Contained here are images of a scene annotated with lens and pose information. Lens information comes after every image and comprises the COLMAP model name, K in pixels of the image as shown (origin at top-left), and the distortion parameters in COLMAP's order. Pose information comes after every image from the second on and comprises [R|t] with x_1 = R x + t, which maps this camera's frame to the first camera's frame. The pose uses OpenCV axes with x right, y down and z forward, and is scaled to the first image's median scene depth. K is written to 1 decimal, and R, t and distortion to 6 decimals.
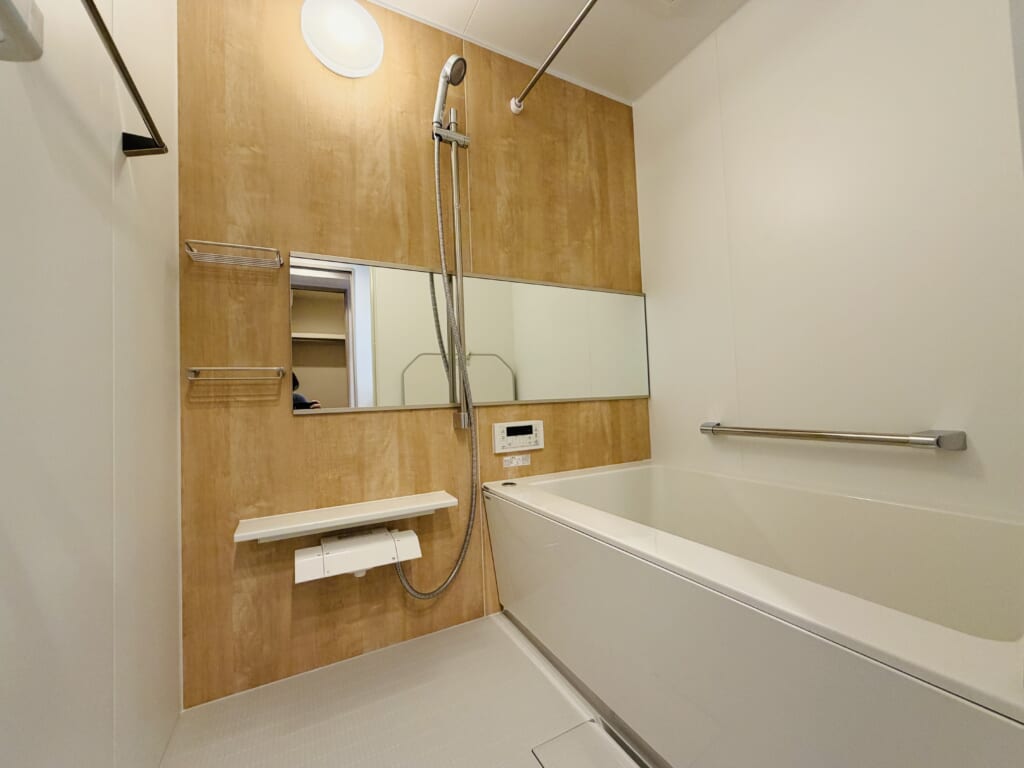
lens RADIAL K [[409.3, 0, 509.8], [0, 409.3, 382.0], [0, 0, 1]] dist [0.000263, 0.000167]
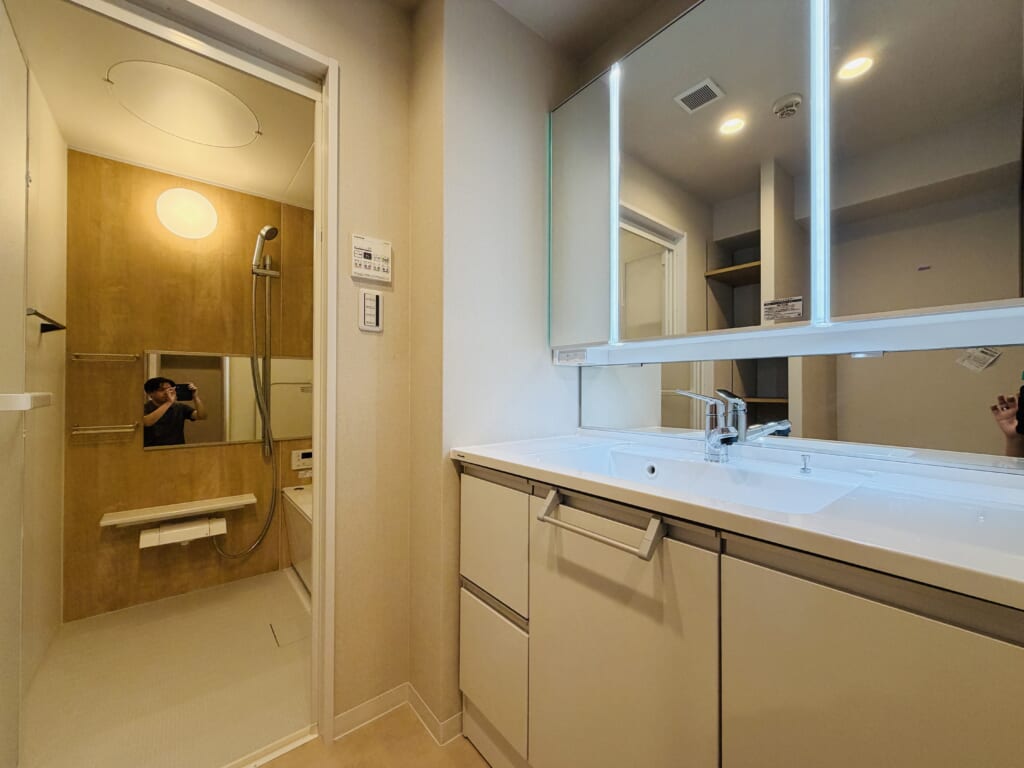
lens RADIAL K [[409.3, 0, 509.8], [0, 409.3, 382.0], [0, 0, 1]] dist [0.000263, 0.000167]
pose [[0.979814, 0.050401, 0.193454, 0.532050], [-0.057706, 0.997811, 0.032309, -0.302973], [-0.191402, -0.042821, 0.980577, -0.809569]]
